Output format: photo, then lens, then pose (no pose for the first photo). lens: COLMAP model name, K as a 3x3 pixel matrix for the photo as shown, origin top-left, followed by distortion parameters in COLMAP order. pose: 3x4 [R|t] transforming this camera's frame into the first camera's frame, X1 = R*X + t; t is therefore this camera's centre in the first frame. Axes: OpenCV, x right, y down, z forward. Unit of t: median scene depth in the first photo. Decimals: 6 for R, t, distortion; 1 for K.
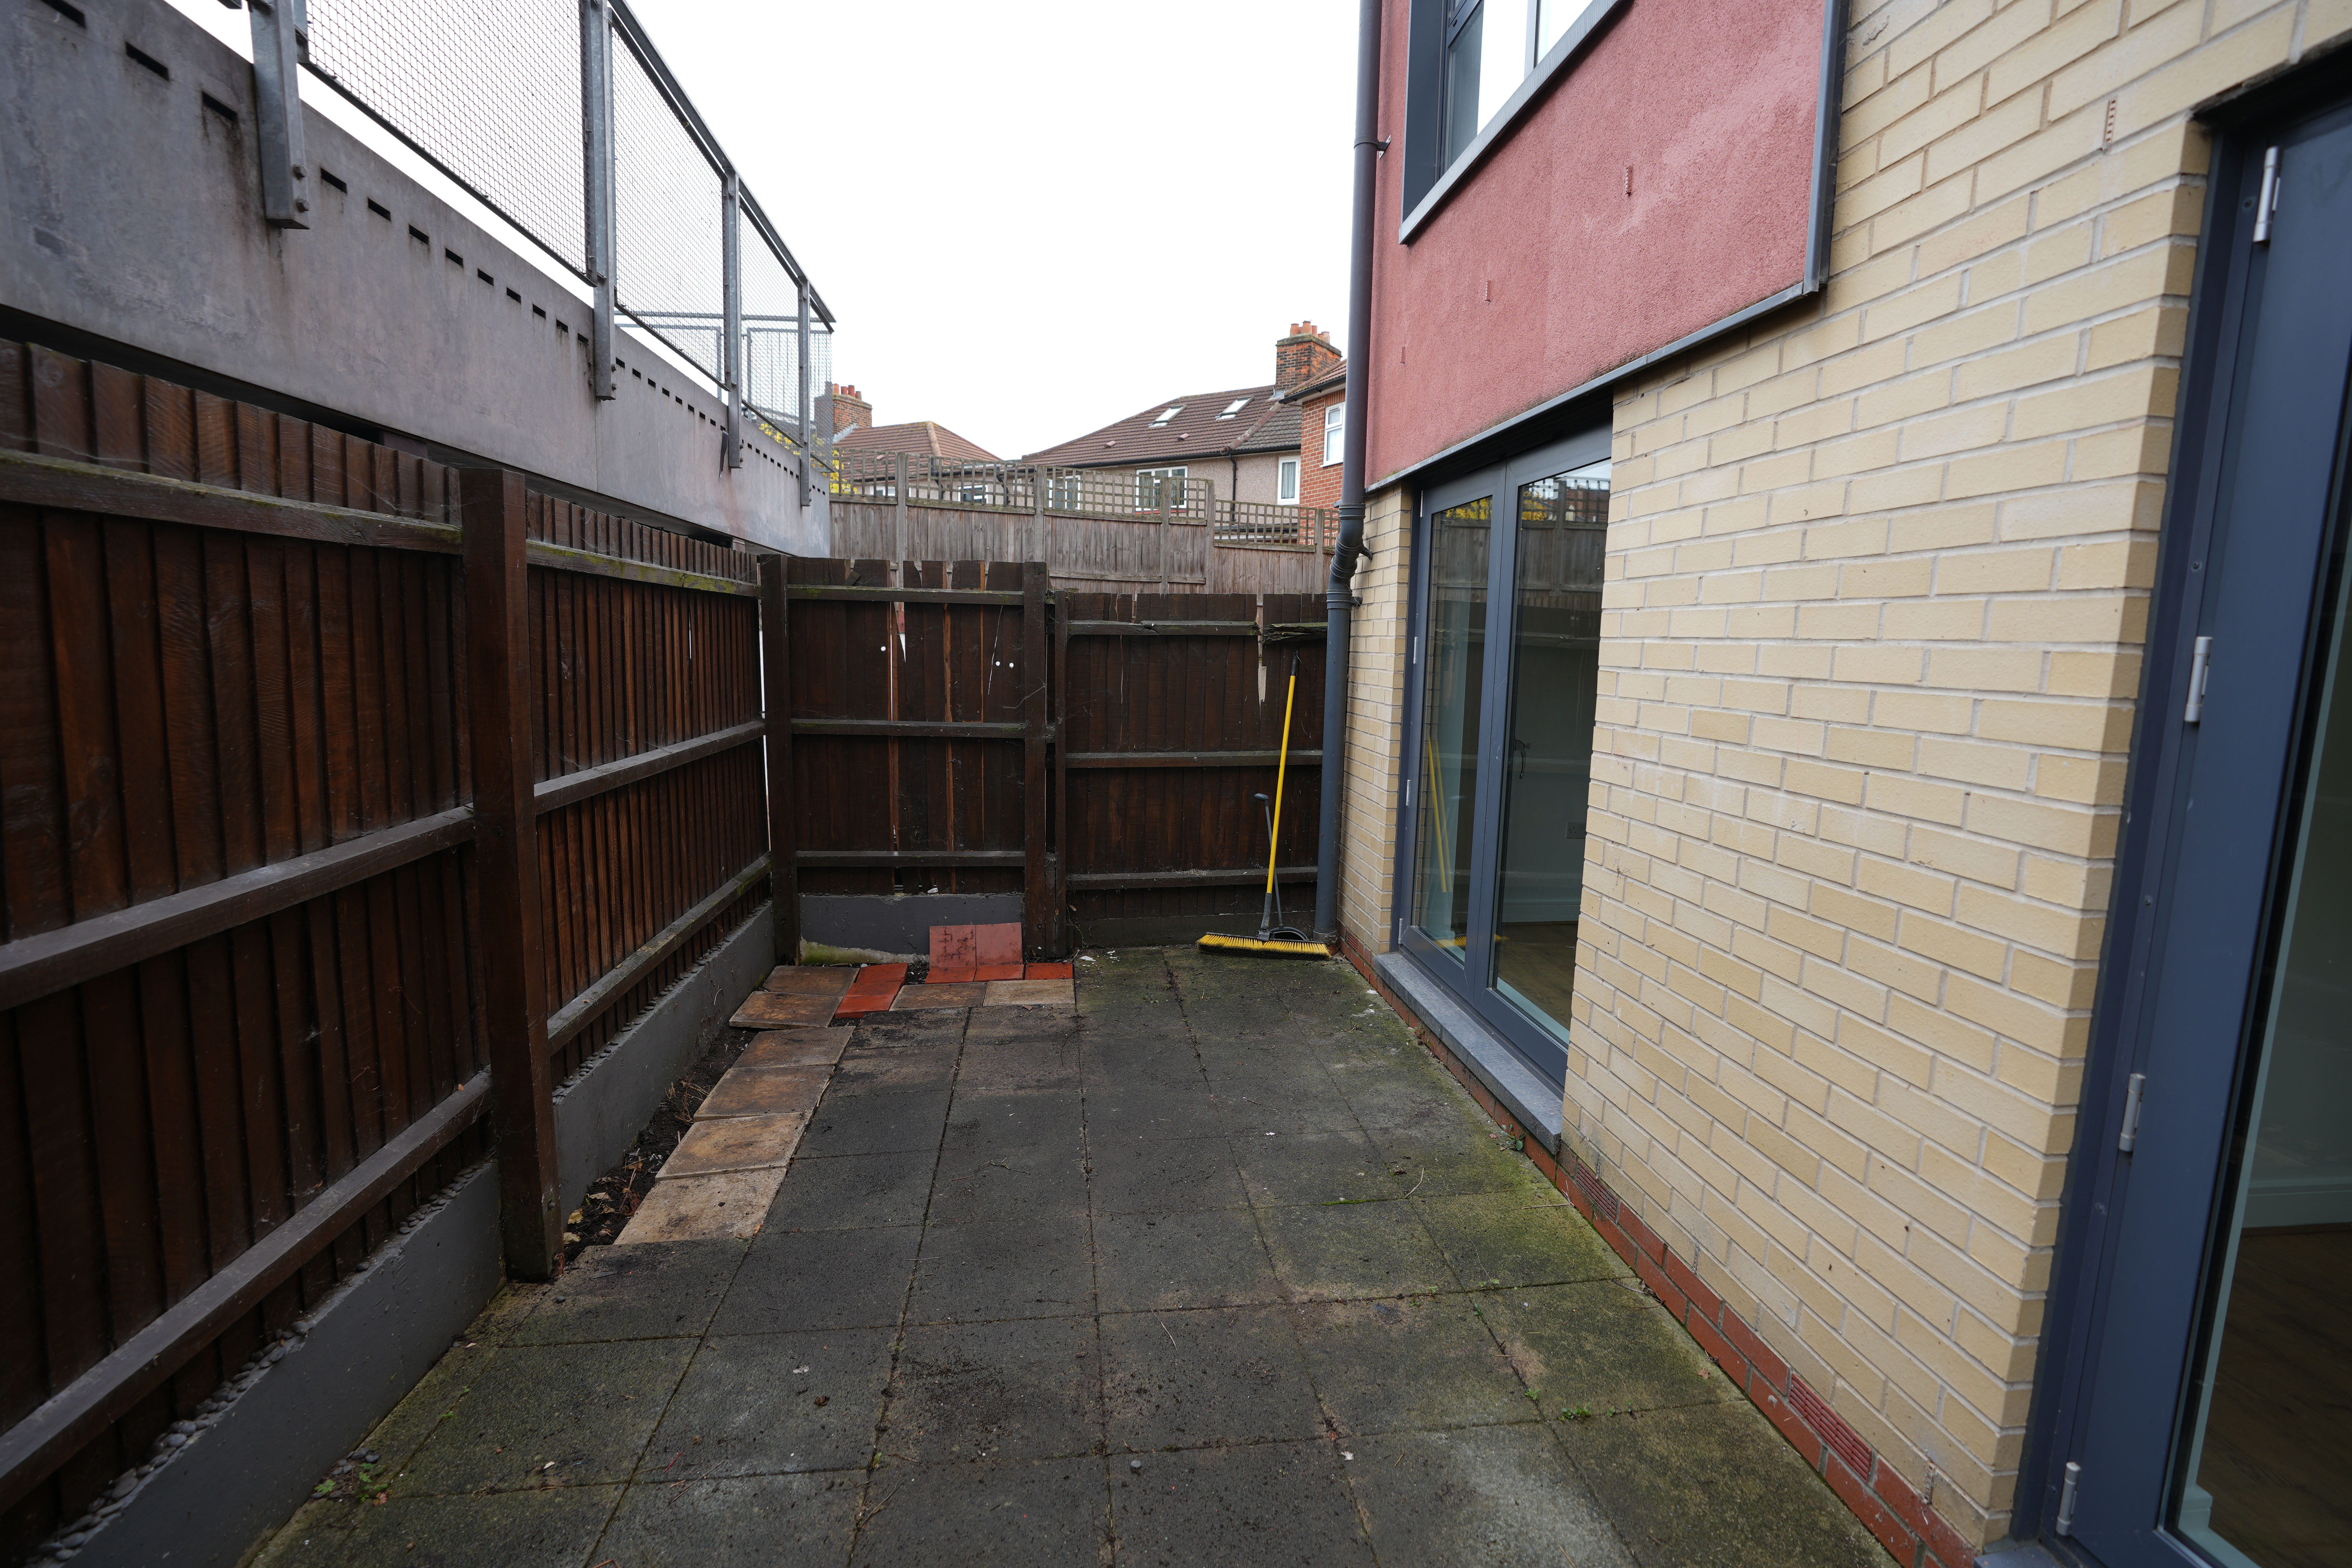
lens RADIAL K [[1109.8, 0, 1176.0], [0, 1109.8, 784.0], [0, 0, 1]] dist [-0.041623, 0.000081]
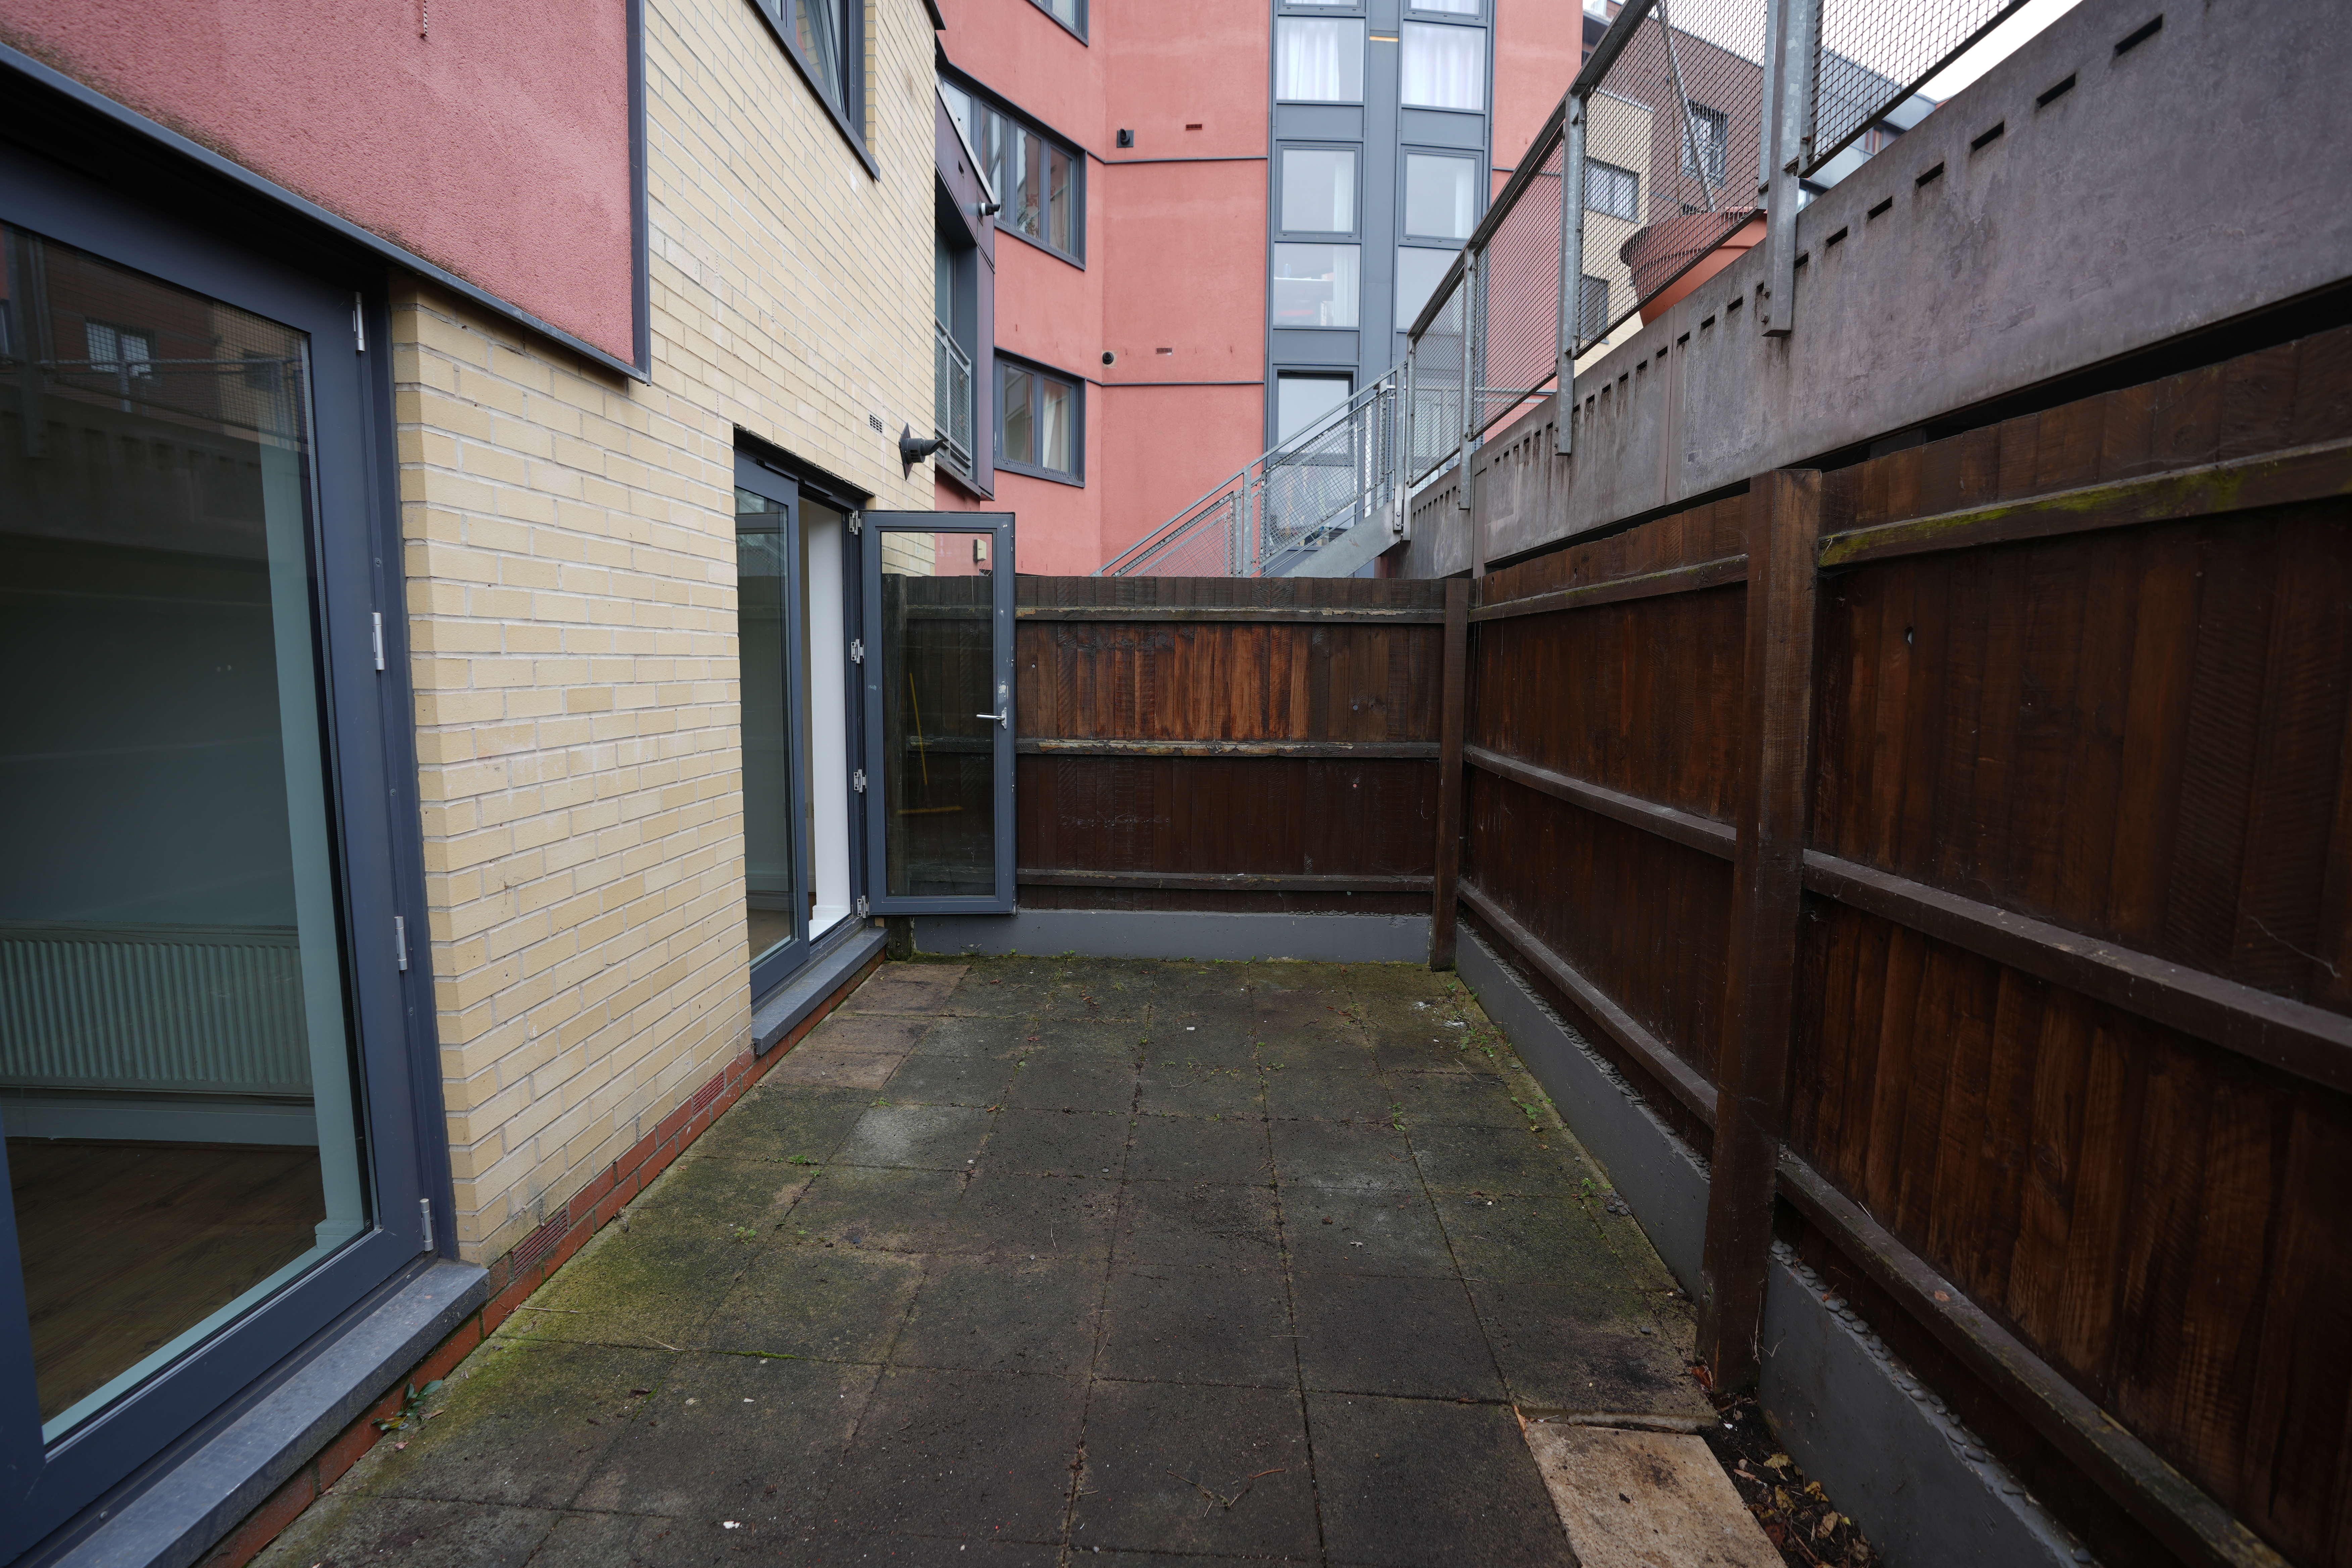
lens RADIAL K [[1109.8, 0, 1176.0], [0, 1109.8, 784.0], [0, 0, 1]] dist [-0.041623, 0.000081]
pose [[-0.990455, -0.049405, 0.128676, -0.252583], [-0.017195, 0.970550, 0.240286, -0.238778], [-0.136758, 0.235780, -0.962136, 1.921656]]
